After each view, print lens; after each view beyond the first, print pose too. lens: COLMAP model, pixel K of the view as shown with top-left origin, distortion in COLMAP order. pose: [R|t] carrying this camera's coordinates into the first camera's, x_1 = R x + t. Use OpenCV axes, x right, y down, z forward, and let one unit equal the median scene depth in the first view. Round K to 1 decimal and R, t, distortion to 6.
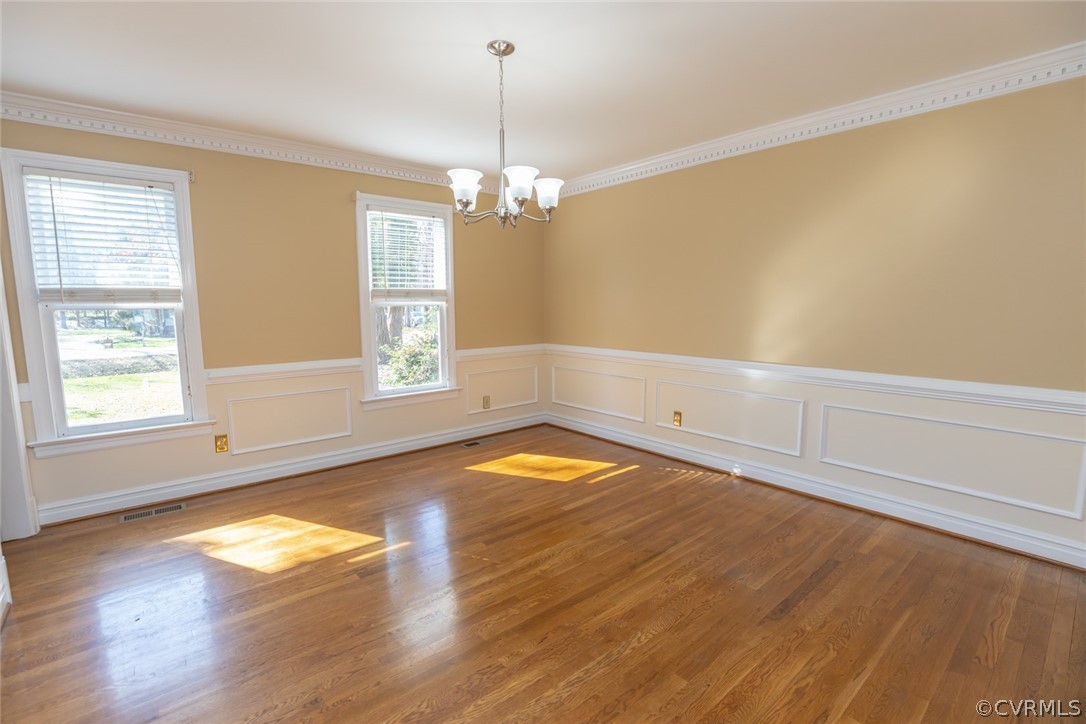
lens RADIAL K [[495.4, 0, 543.8], [0, 495.4, 365.5], [0, 0, 1]] dist [-0.035058, 0.006800]
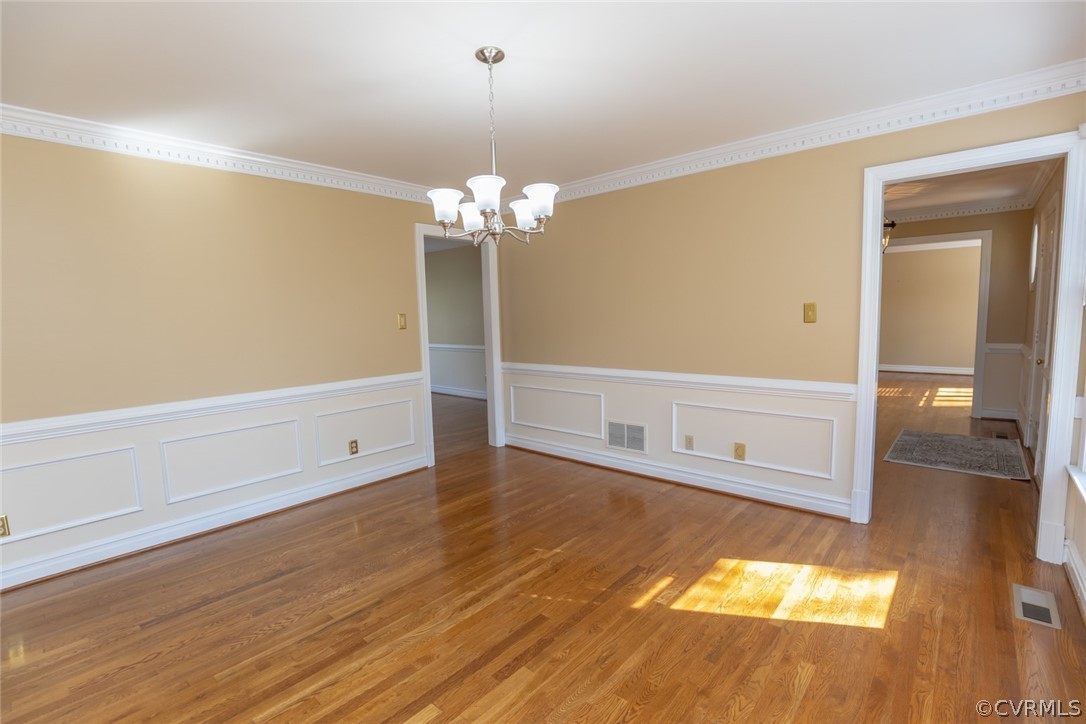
lens RADIAL K [[495.4, 0, 543.8], [0, 495.4, 365.5], [0, 0, 1]] dist [-0.035058, 0.006800]
pose [[-0.988610, 0.049492, -0.142130, -0.021101], [0.016095, 0.973734, 0.227121, -0.207045], [0.149638, 0.222246, -0.963439, 1.518707]]
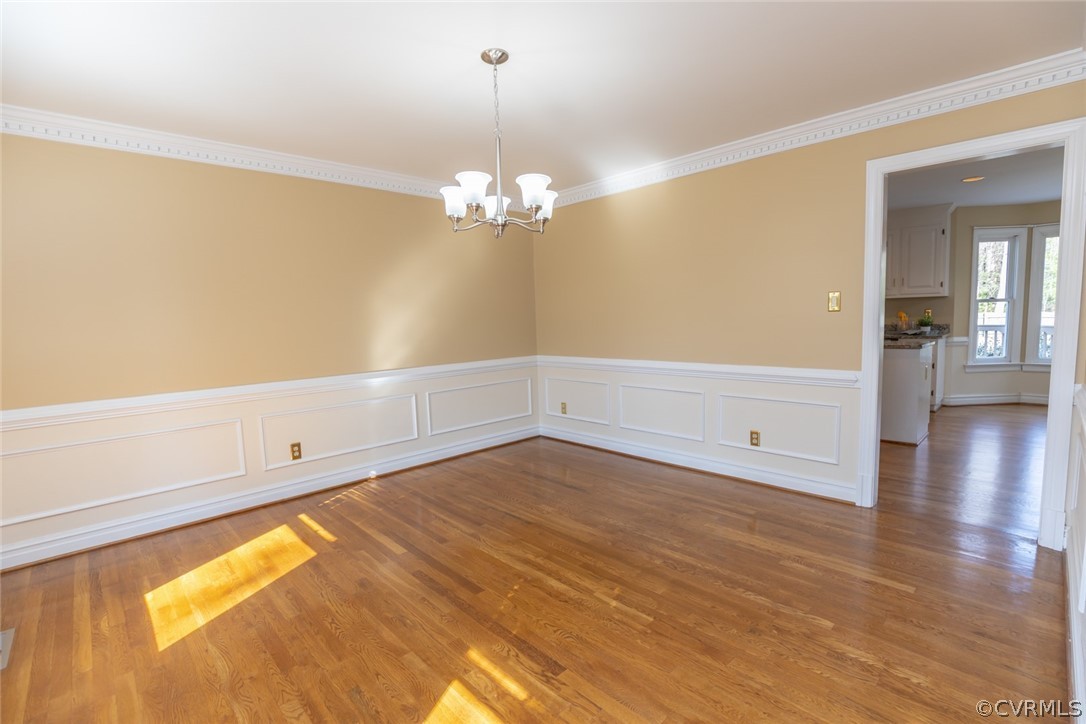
lens RADIAL K [[495.4, 0, 543.8], [0, 495.4, 365.5], [0, 0, 1]] dist [-0.035058, 0.006800]
pose [[-0.060298, -0.088202, 0.994276, -0.844920], [0.156754, 0.982893, 0.096699, -0.082109], [-0.985795, 0.161687, -0.045441, 0.775812]]
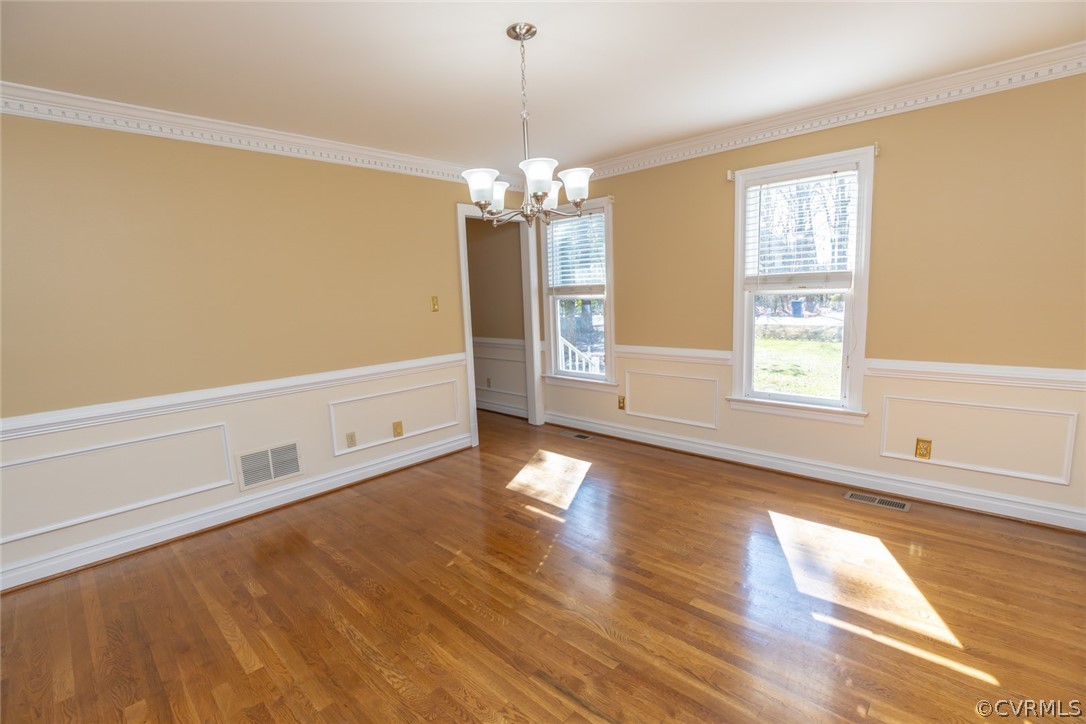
lens RADIAL K [[495.4, 0, 543.8], [0, 495.4, 365.5], [0, 0, 1]] dist [-0.035058, 0.006800]
pose [[0.109682, 0.148777, -0.982769, 0.672697], [-0.084478, 0.986552, 0.139922, -0.118414], [0.990370, 0.067675, 0.120776, 0.720129]]
